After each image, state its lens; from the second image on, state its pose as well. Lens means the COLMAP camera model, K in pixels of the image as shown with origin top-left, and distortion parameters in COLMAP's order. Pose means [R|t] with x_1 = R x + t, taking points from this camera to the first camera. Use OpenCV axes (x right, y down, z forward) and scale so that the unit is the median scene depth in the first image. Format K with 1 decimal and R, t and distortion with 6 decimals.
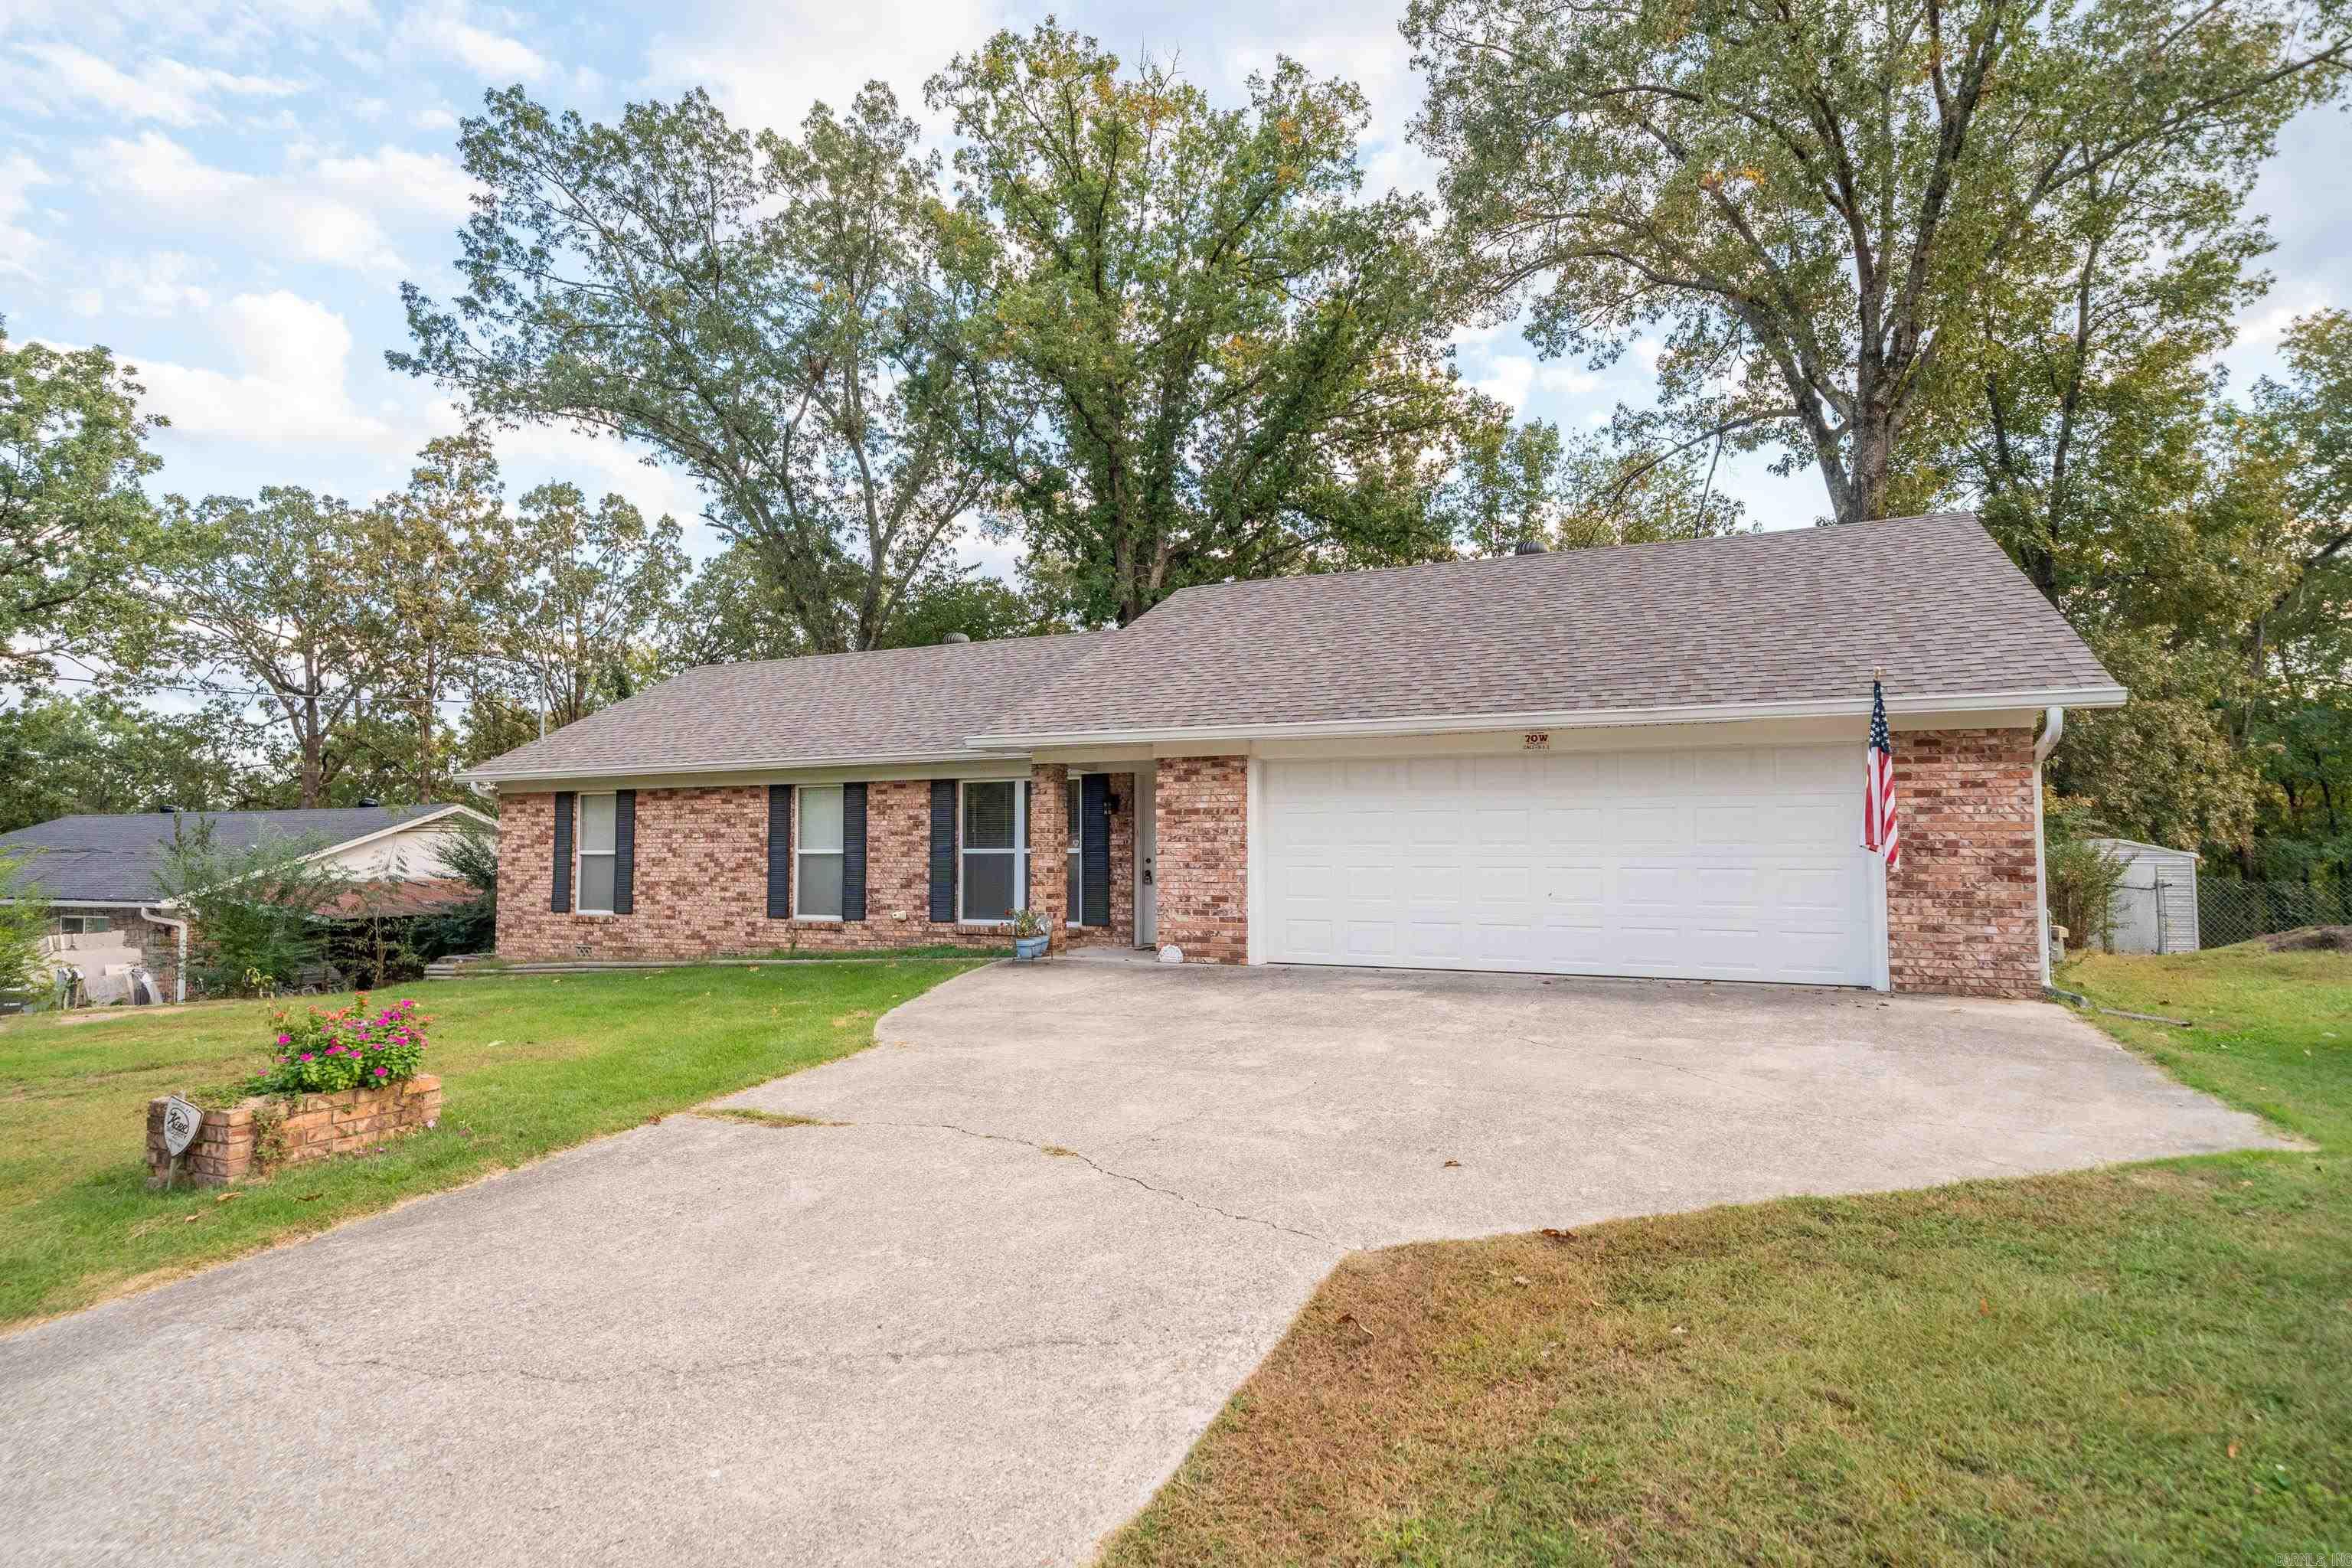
lens RADIAL K [[1201.5, 0, 1208.5], [0, 1201.5, 791.6], [0, 0, 1]] dist [-0.000776, -0.000539]
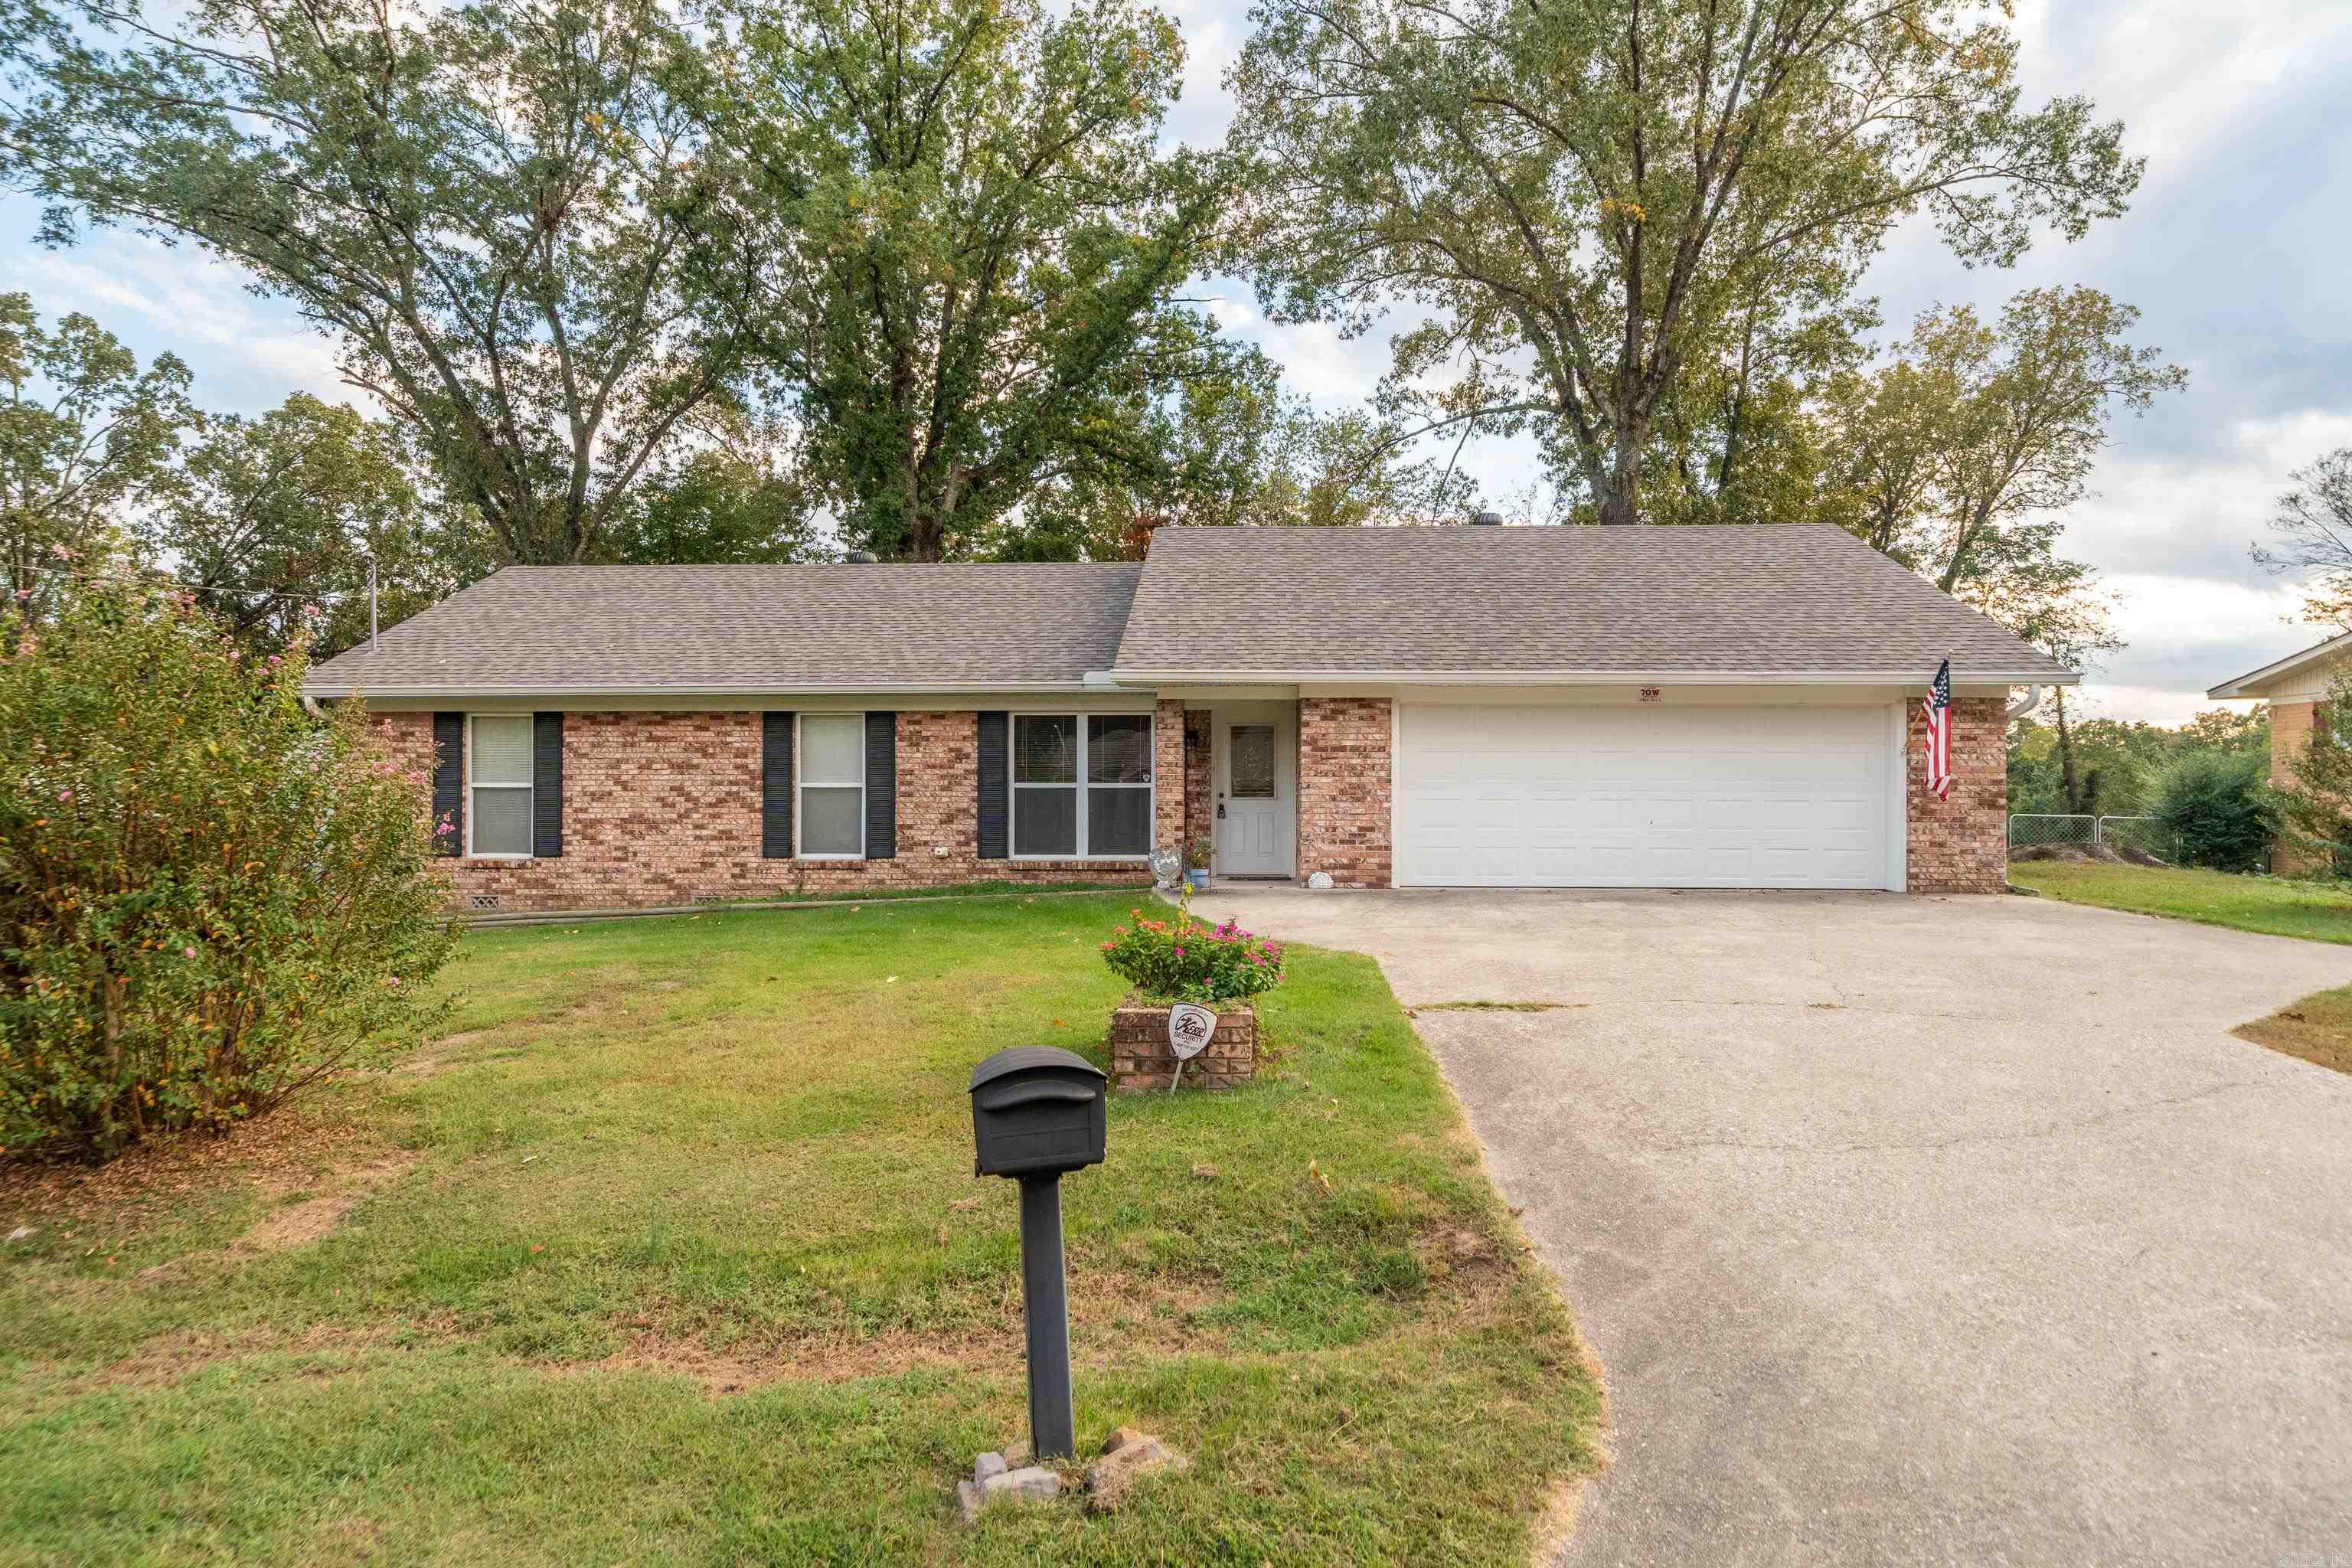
lens RADIAL K [[1244.8, 0, 1223.5], [0, 1244.8, 791.6], [0, 0, 1]] dist [-0.000049, -0.000525]
pose [[0.929781, 0.004735, 0.368082, -0.392780], [-0.021838, 0.998866, 0.042312, 0.007648], [-0.367464, -0.047379, 0.928830, -0.001897]]
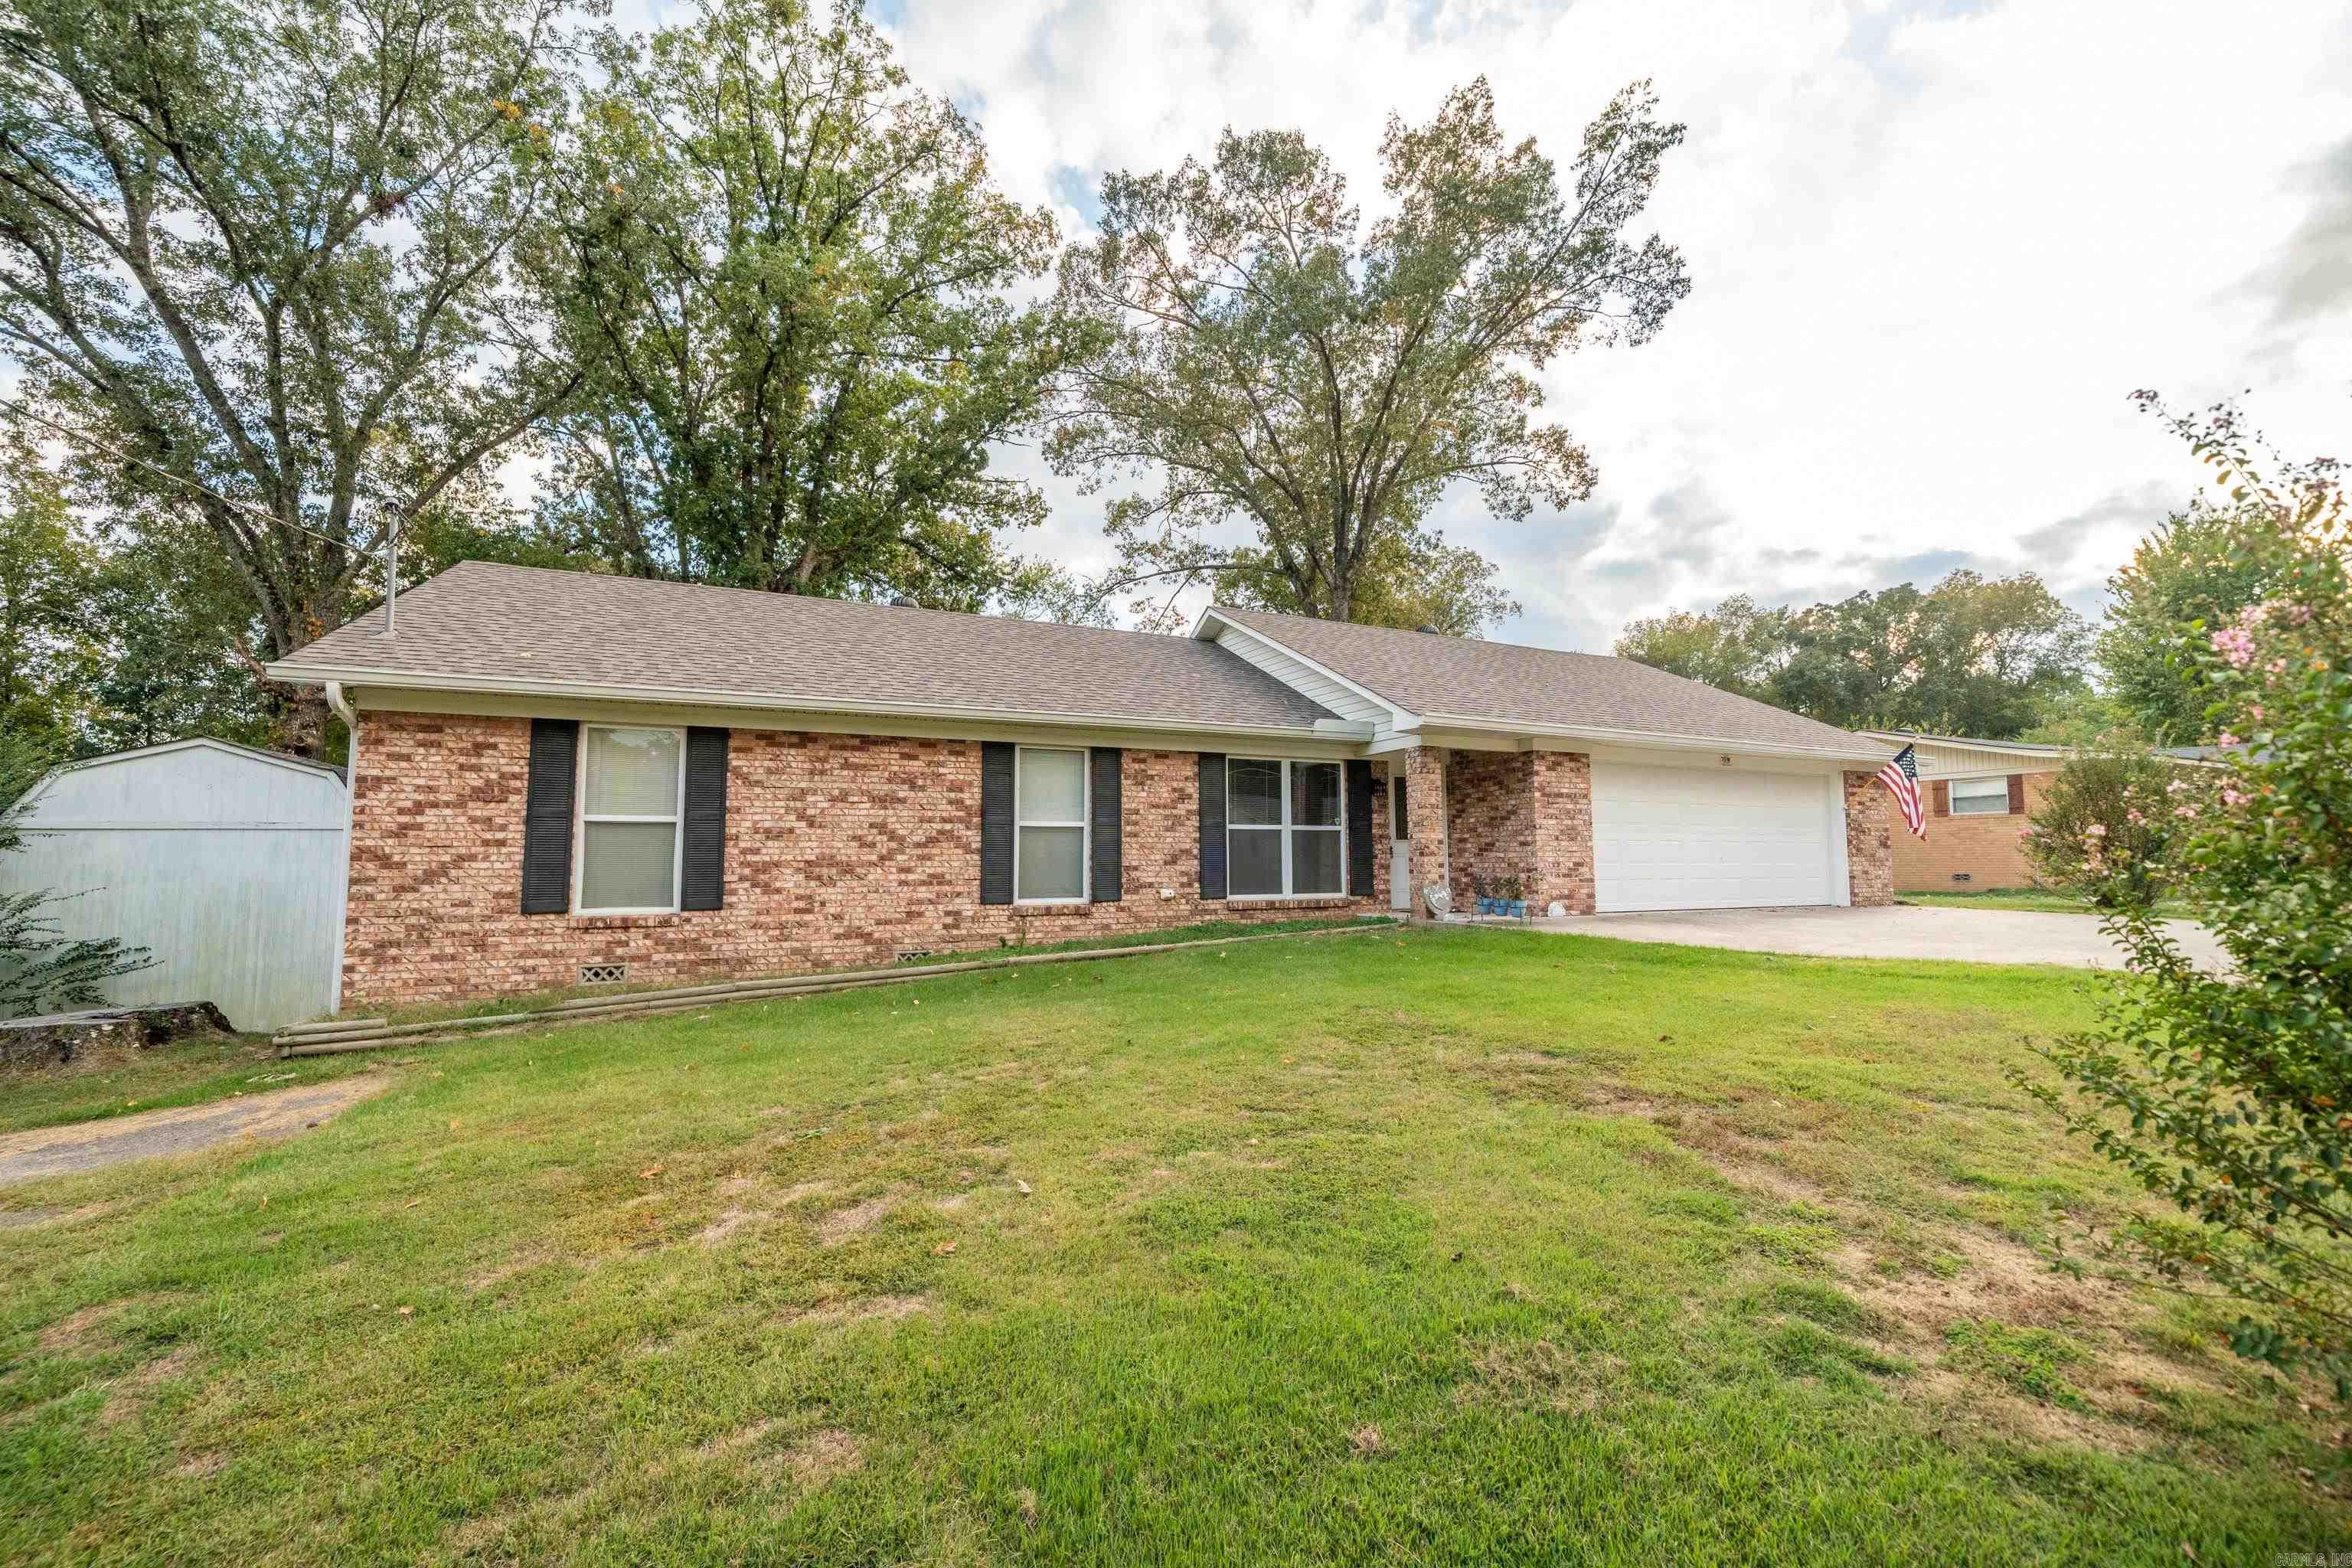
lens RADIAL K [[888.8, 0, 1176.8], [0, 888.8, 797.6], [0, 0, 1]] dist [-0.001856, -0.000030]
pose [[0.677339, 0.052280, 0.733811, -0.725677], [-0.035337, 0.998632, -0.038529, 0.051996], [-0.734822, 0.000167, 0.678260, 0.500256]]
